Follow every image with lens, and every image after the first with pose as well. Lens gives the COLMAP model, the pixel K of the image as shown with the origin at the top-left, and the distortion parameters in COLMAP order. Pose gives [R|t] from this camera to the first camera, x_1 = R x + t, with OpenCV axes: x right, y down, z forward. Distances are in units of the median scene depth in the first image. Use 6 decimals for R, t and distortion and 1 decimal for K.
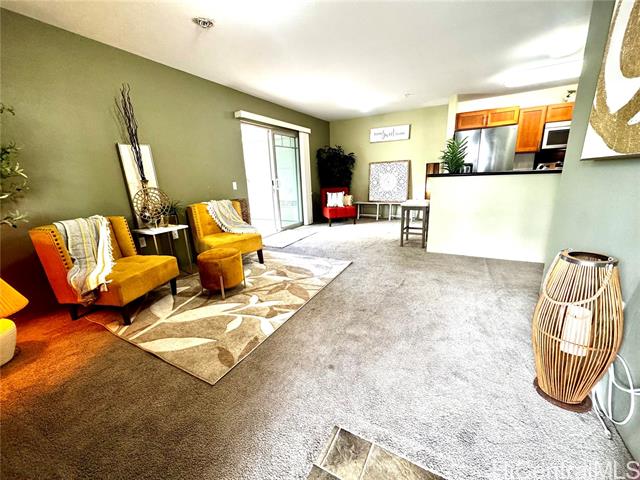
lens RADIAL K [[255.6, 0, 320.0], [0, 255.6, 240.0], [0, 0, 1]] dist [-0.000540, -0.000022]
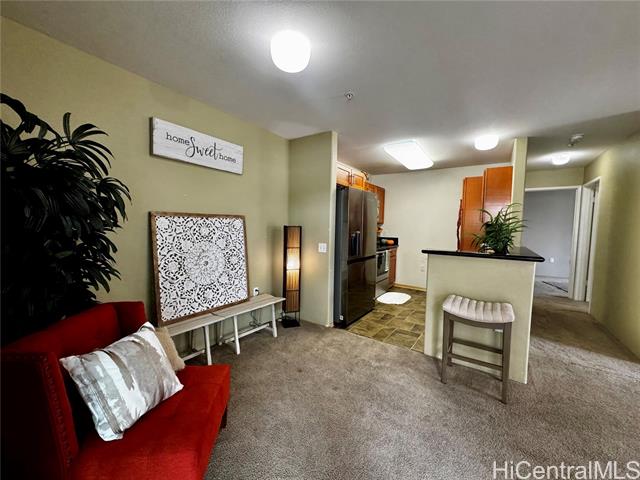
lens RADIAL K [[255.6, 0, 320.0], [0, 255.6, 240.0], [0, 0, 1]] dist [-0.000540, -0.000022]
pose [[0.100589, -0.010377, 0.994874, -0.125213], [0.218886, 0.975677, -0.011955, -0.225688], [-0.970552, 0.218967, 0.100414, 0.804291]]
